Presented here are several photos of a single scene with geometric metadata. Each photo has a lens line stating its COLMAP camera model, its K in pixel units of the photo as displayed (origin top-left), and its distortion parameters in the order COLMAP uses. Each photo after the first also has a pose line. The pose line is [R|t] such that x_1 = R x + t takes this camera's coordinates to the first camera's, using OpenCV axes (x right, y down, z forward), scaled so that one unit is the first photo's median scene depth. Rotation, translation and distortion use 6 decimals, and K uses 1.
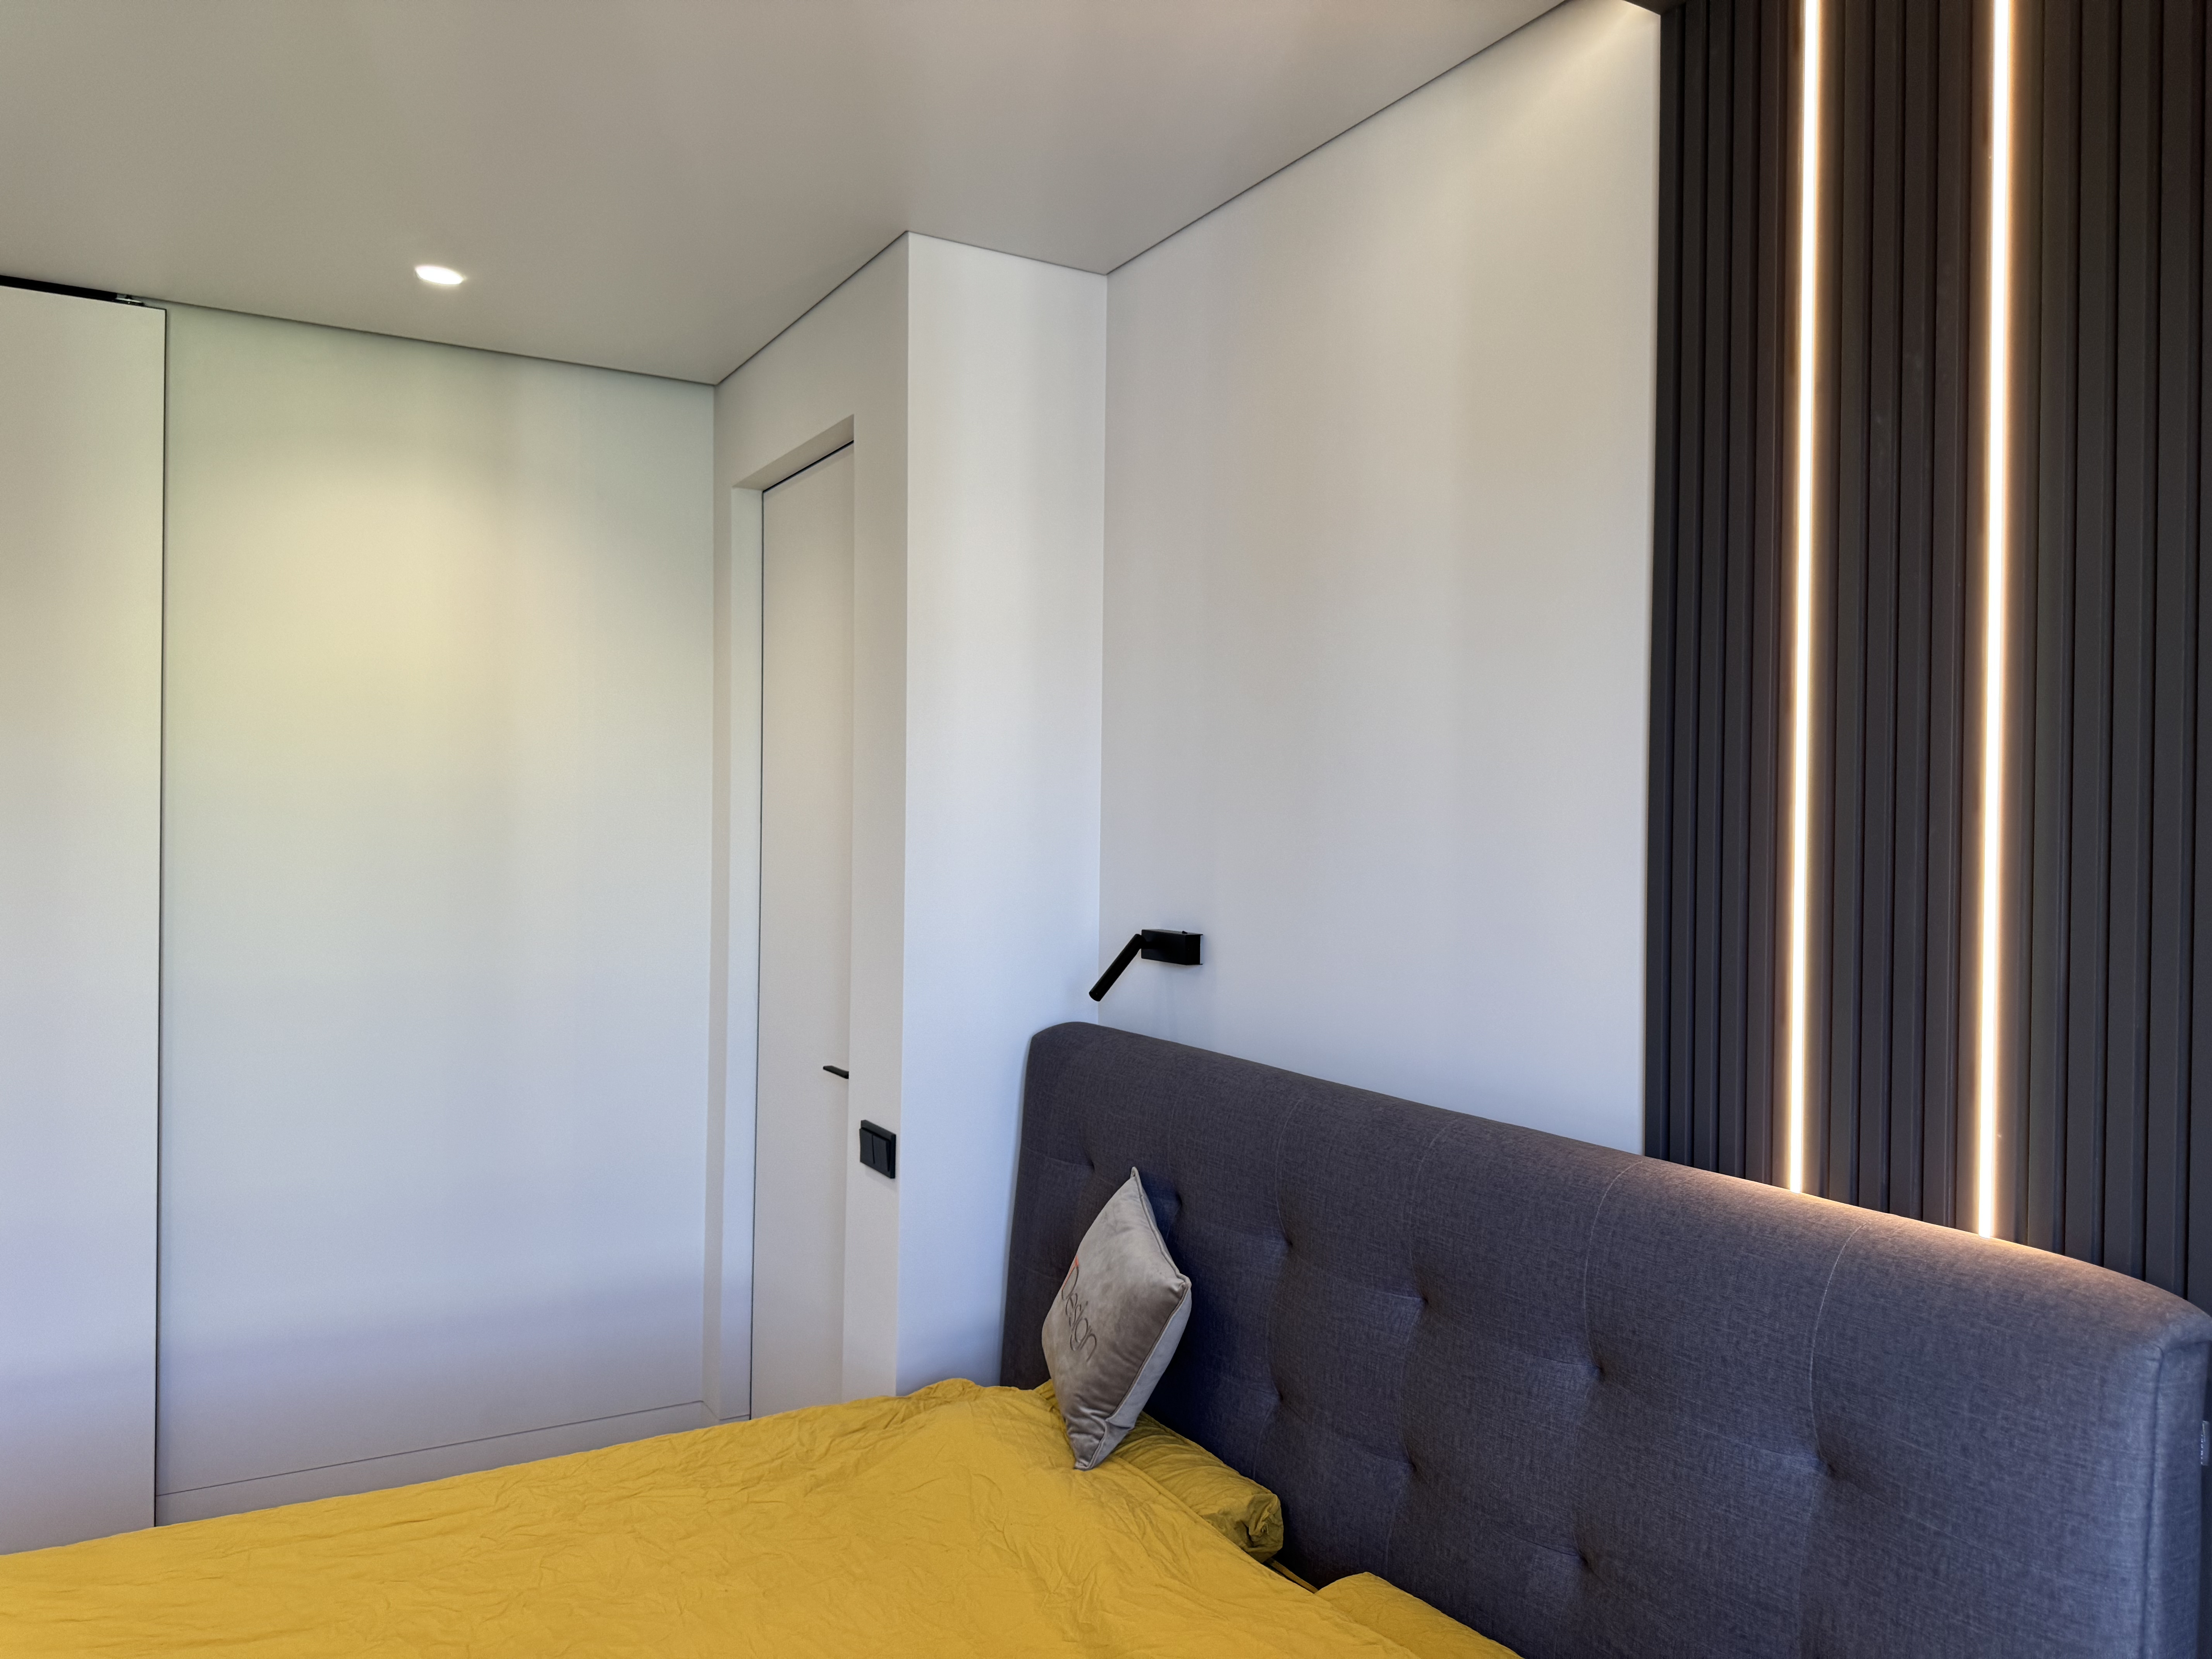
lens RADIAL K [[1574.1, 0, 1117.3], [0, 1574.1, 834.7], [0, 0, 1]] dist [0.038017, -0.045752]
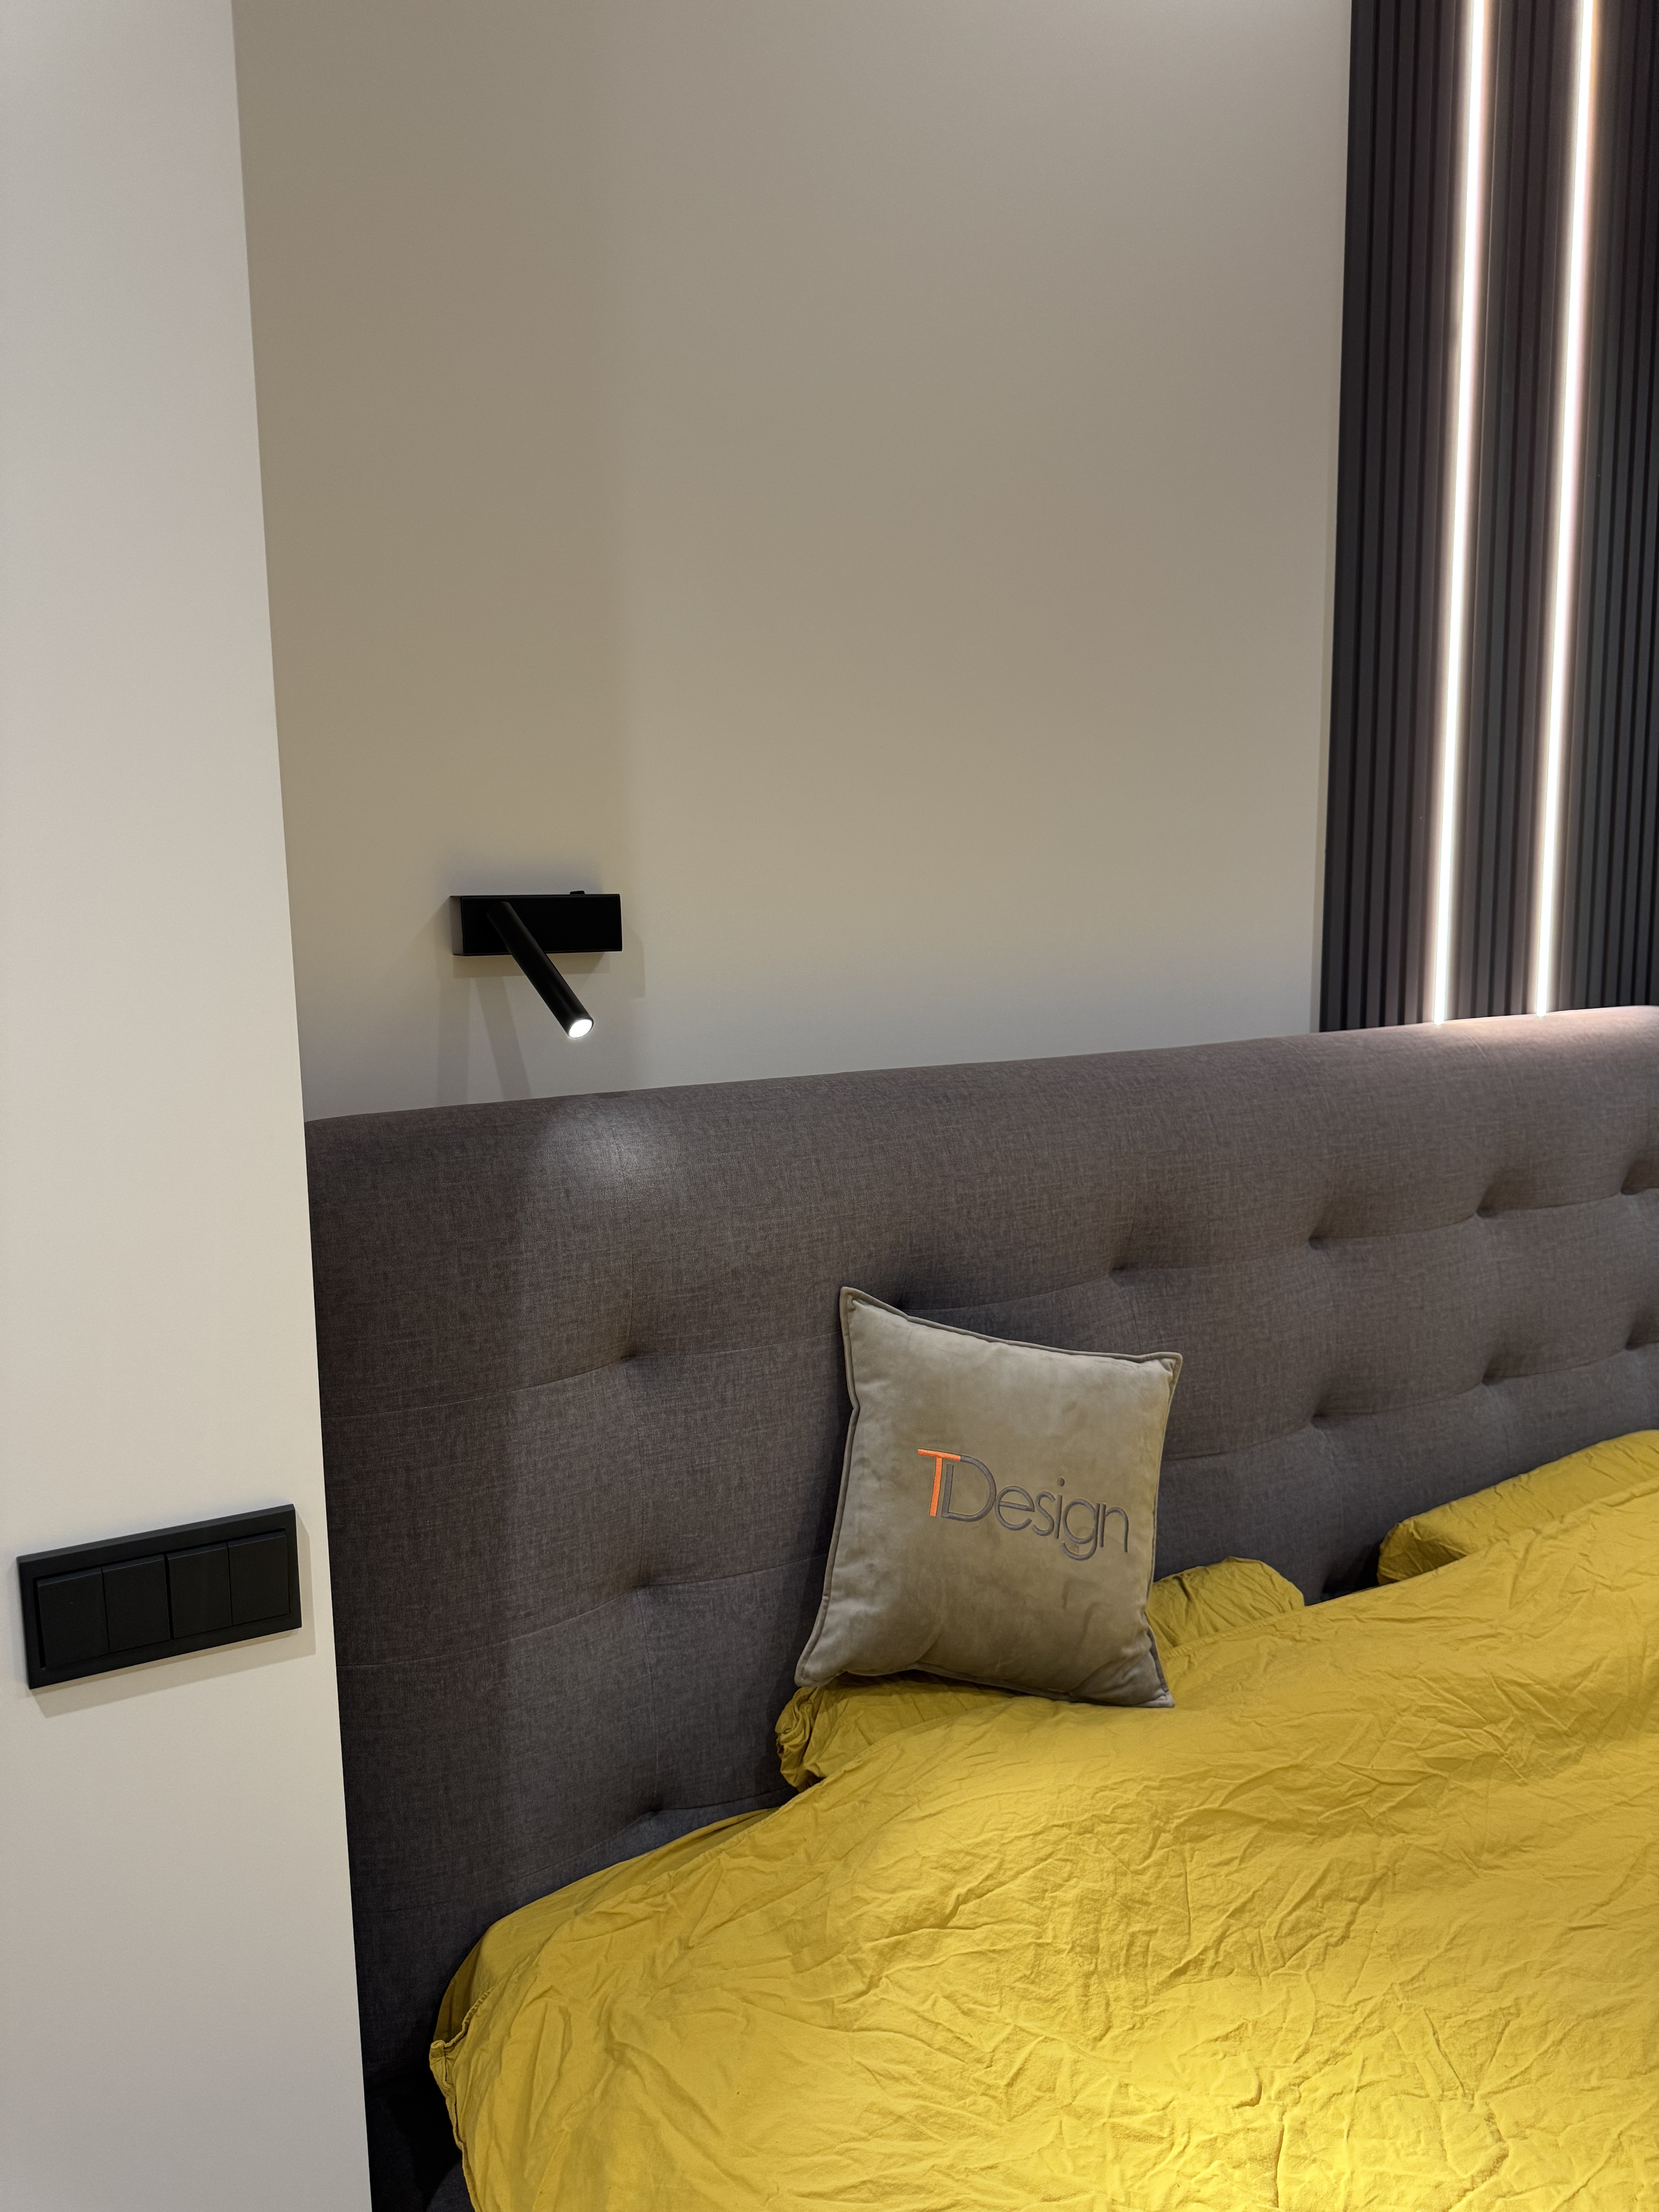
lens RADIAL K [[1574.1, 0, 881.4], [0, 1574.1, 1119.2], [0, 0, 1]] dist [0.038017, -0.045752]
pose [[0.012583, -0.193089, 0.981101, -0.754601], [0.008151, 0.981166, 0.192997, 0.059182], [-0.999888, 0.005568, 0.013920, 1.376703]]
